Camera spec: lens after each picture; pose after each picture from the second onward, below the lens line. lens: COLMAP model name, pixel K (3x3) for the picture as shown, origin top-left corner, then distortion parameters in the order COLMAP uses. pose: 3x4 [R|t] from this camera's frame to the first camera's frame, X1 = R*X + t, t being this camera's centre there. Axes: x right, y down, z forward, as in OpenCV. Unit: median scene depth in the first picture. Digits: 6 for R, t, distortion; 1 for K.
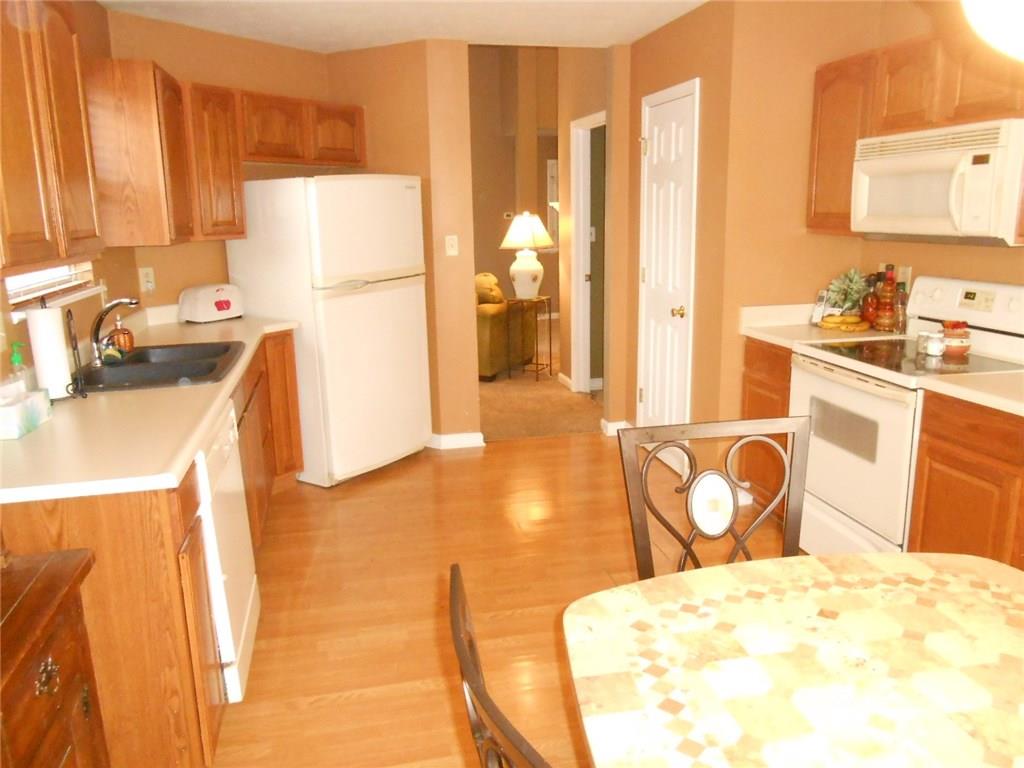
lens RADIAL K [[798.7, 0, 512.0], [0, 798.7, 384.0], [0, 0, 1]] dist [-0.030619, 0.012570]
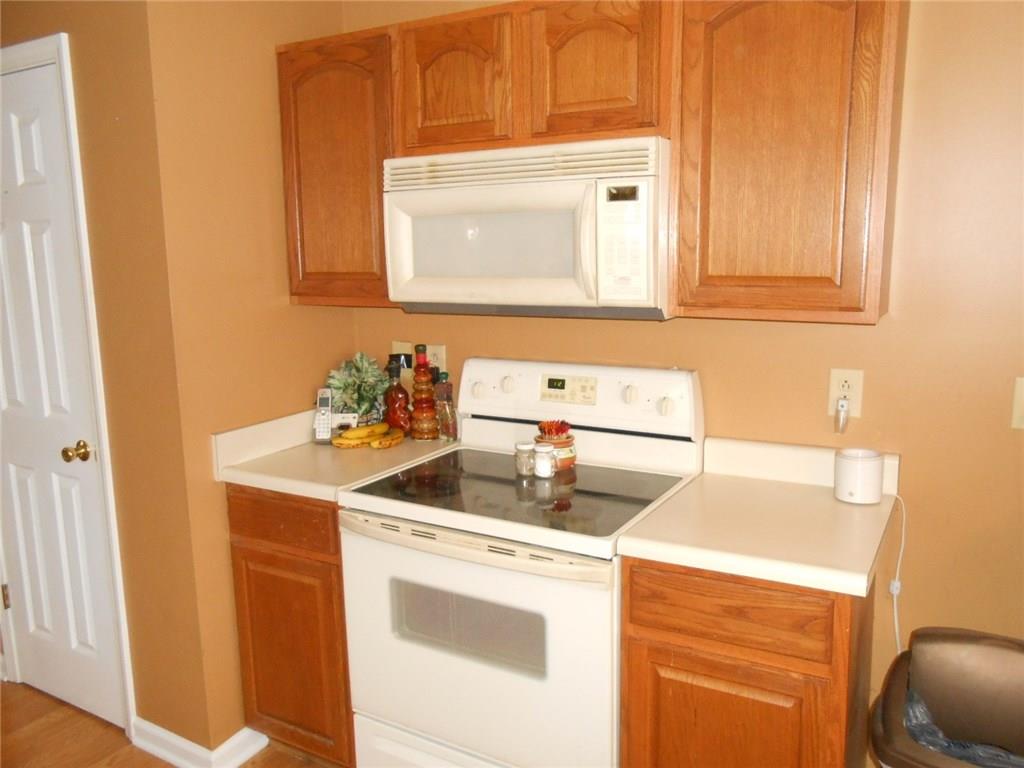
lens RADIAL K [[798.7, 0, 512.0], [0, 798.7, 384.0], [0, 0, 1]] dist [-0.030619, 0.012570]
pose [[0.669420, -0.116679, 0.733664, 0.013989], [0.161524, 0.986823, 0.009560, -0.111773], [-0.725112, 0.112105, 0.679445, 0.477252]]
